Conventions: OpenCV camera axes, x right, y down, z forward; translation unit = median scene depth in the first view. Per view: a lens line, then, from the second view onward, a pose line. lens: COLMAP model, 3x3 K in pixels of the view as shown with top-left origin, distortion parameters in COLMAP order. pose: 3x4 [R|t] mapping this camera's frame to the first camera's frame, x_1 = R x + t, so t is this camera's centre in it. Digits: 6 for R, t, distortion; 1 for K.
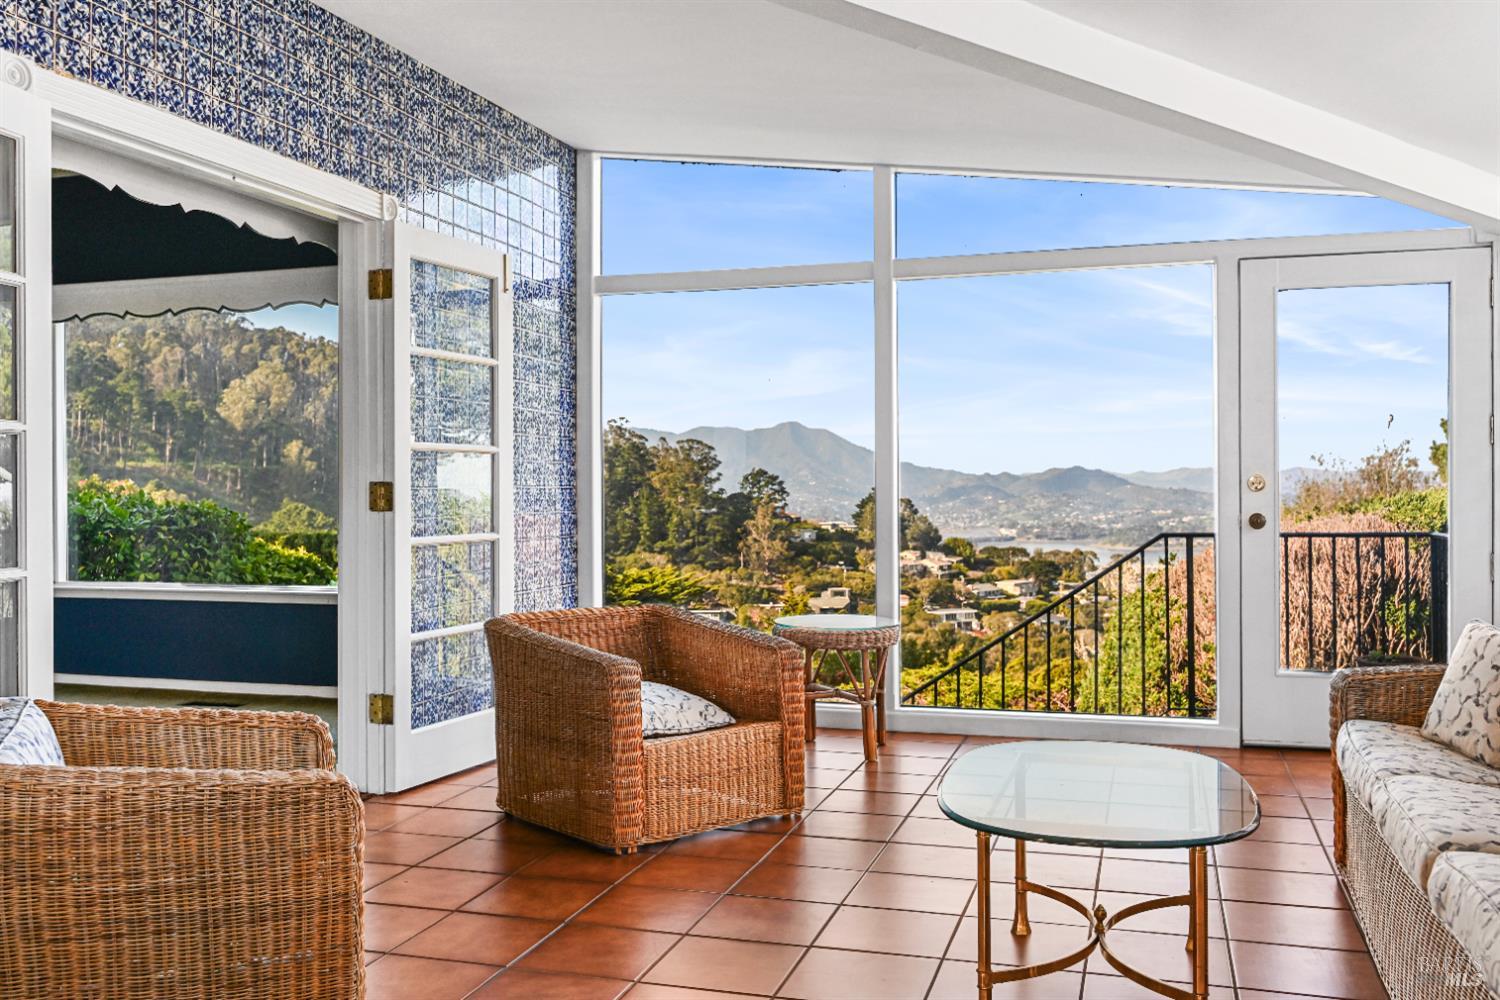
lens RADIAL K [[1314.2, 0, 745.3], [0, 1314.2, 494.2], [0, 0, 1]] dist [0.003185, 0.005743]
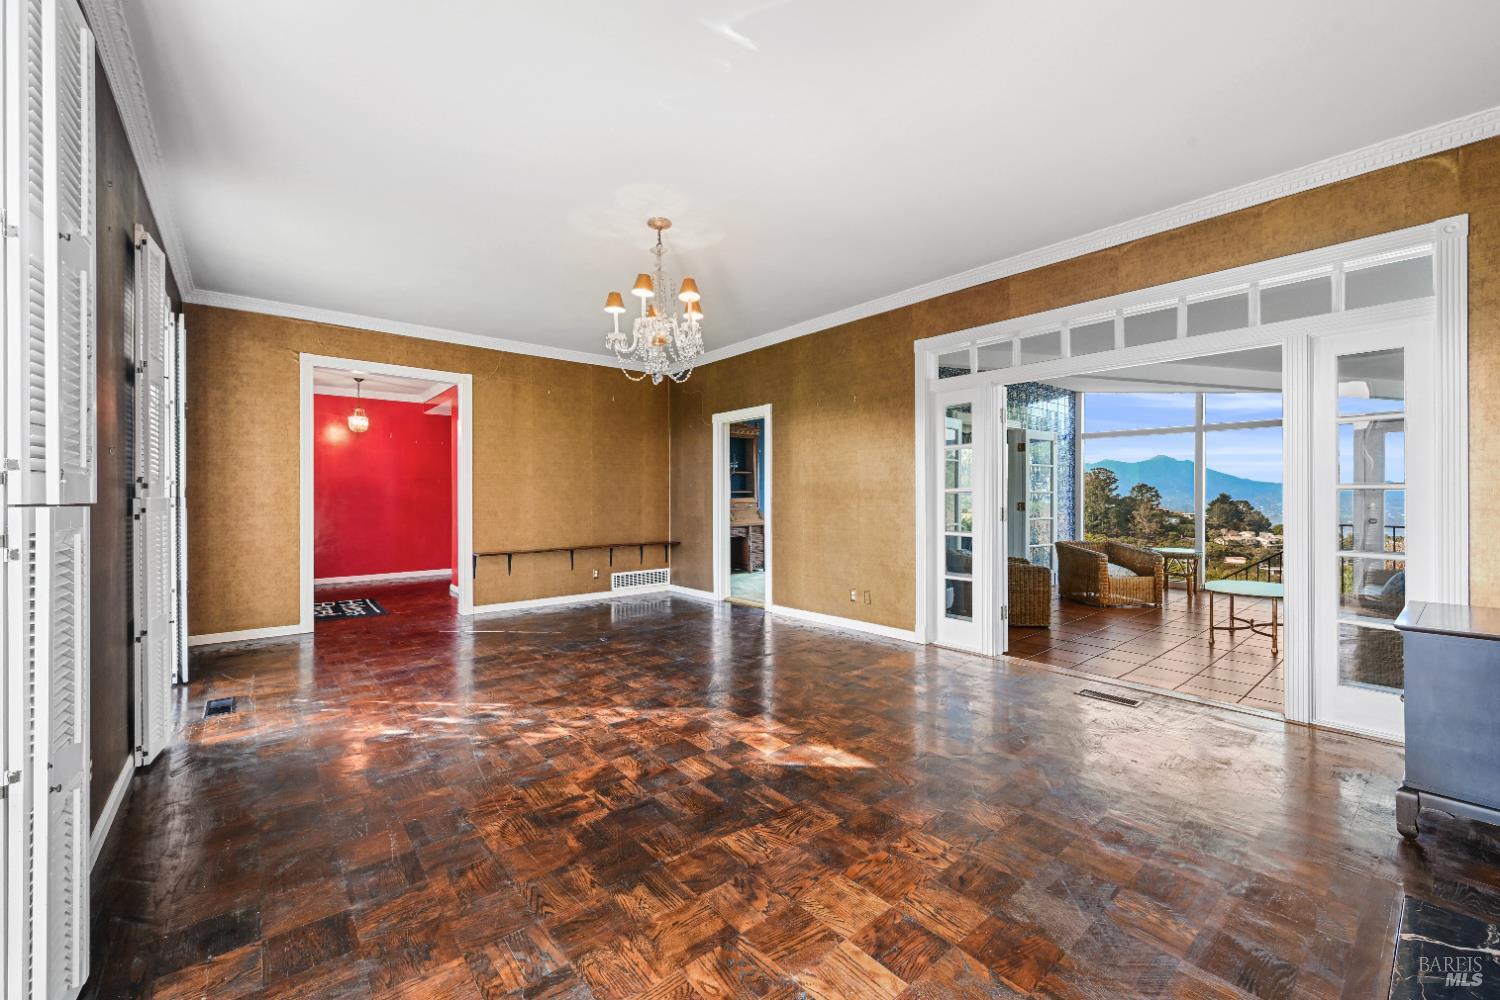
lens RADIAL K [[594.4, 0, 756.8], [0, 594.4, 497.5], [0, 0, 1]] dist [0.001736, 0.000183]
pose [[0.844982, 0.012079, -0.534658, -0.018544], [-0.010132, 0.999927, 0.006578, -0.026388], [0.534699, -0.000141, 0.845043, -0.734080]]
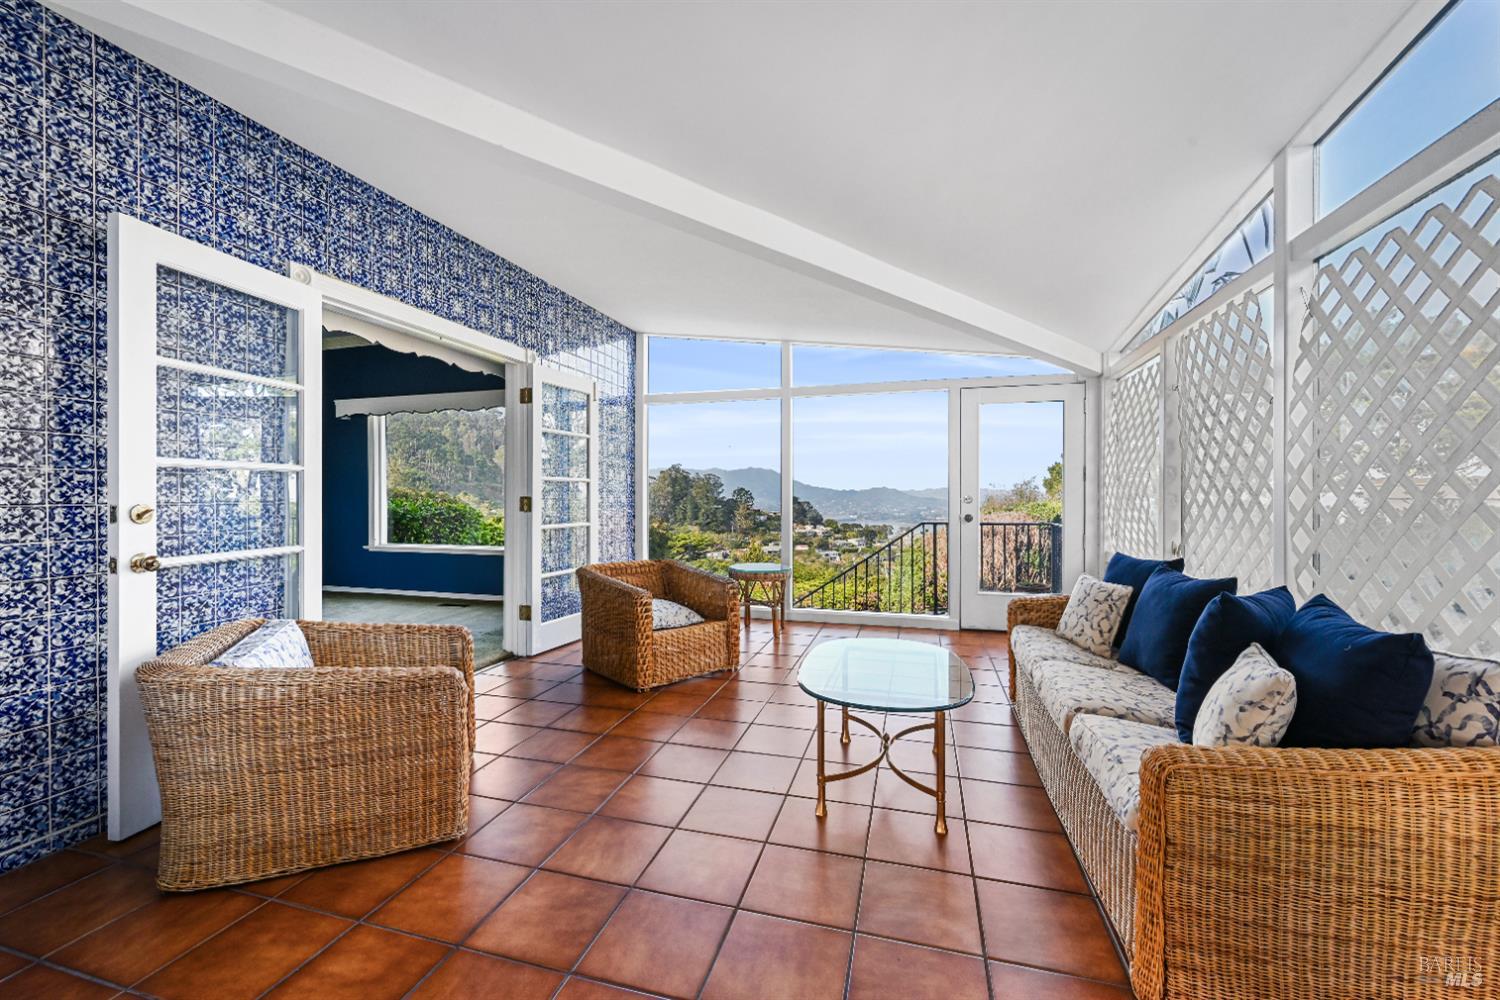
lens RADIAL K [[594.4, 0, 749.0], [0, 594.4, 499.4], [0, 0, 1]] dist [0.001736, 0.000183]
pose [[0.999704, 0.004726, 0.023883, 0.033085], [-0.004743, 0.999989, 0.000671, -0.007186], [-0.023880, -0.000784, 0.999715, 0.102827]]
